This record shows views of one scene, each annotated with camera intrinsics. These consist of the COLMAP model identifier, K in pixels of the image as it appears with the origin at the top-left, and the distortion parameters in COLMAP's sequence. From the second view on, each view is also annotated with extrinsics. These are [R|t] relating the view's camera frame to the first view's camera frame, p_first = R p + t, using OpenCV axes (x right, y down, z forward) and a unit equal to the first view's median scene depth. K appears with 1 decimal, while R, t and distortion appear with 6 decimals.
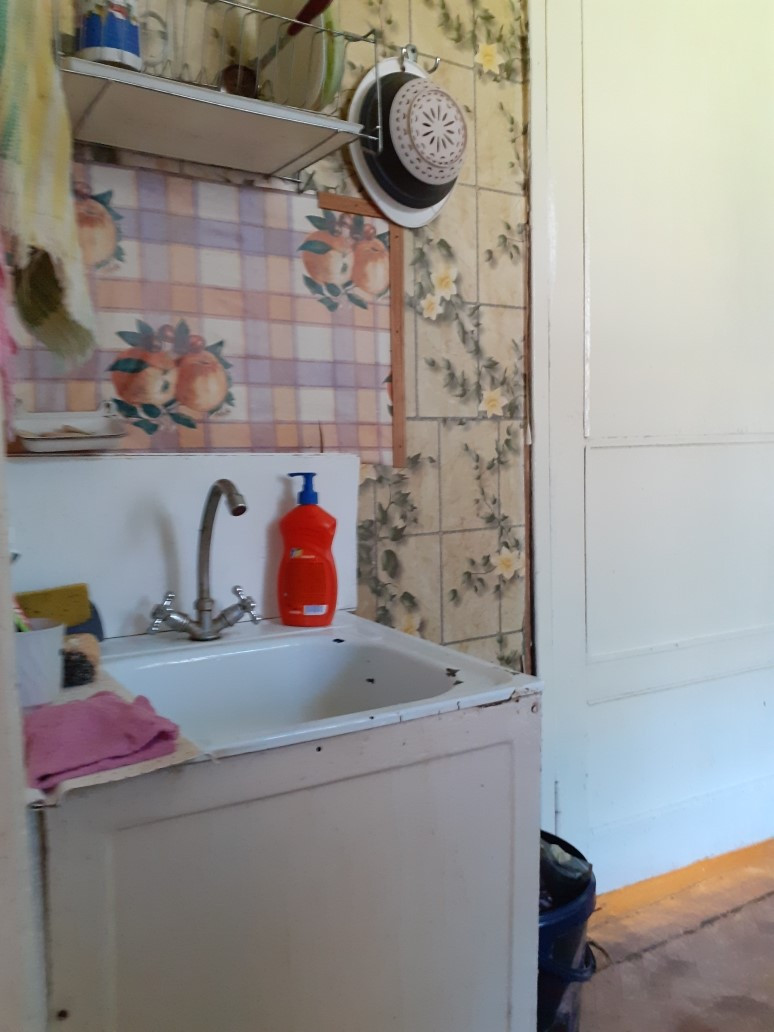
lens RADIAL K [[821.9, 0, 384.7], [0, 821.9, 513.2], [0, 0, 1]] dist [0.063811, -0.101713]
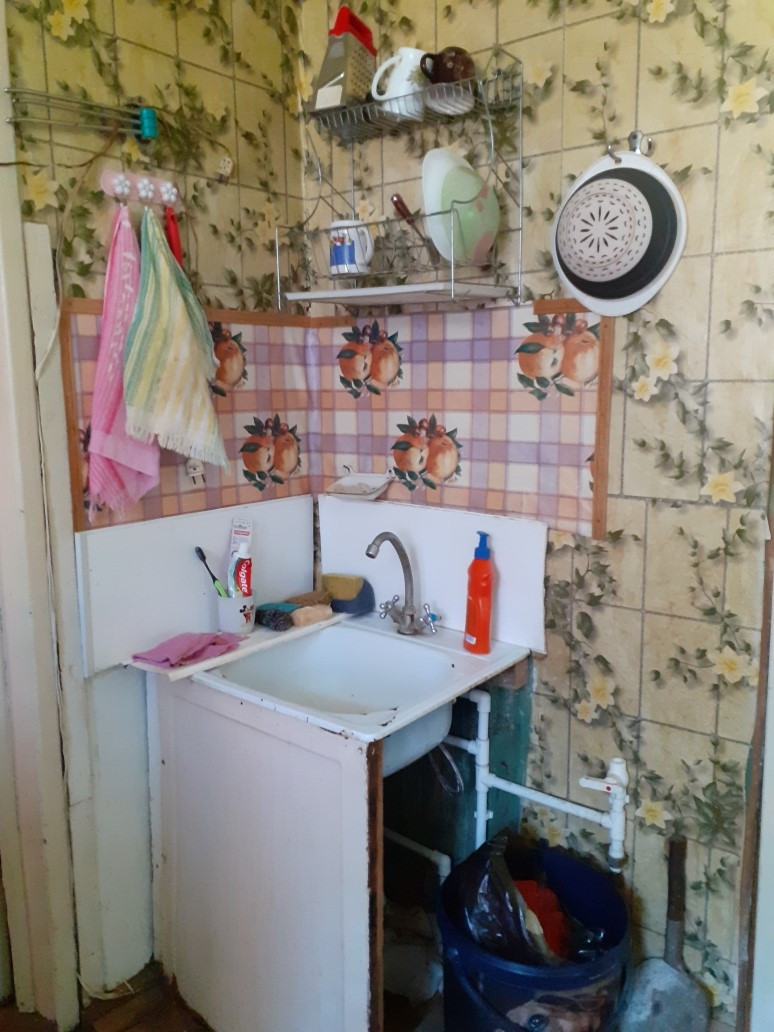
lens RADIAL K [[821.9, 0, 426.8], [0, 821.9, 505.1], [0, 0, 1]] dist [0.063811, -0.101713]
pose [[0.359552, 0.157504, -0.919736, 0.920775], [-0.076889, 0.987301, 0.139016, -0.233663], [0.929952, 0.020735, 0.367096, 0.398290]]
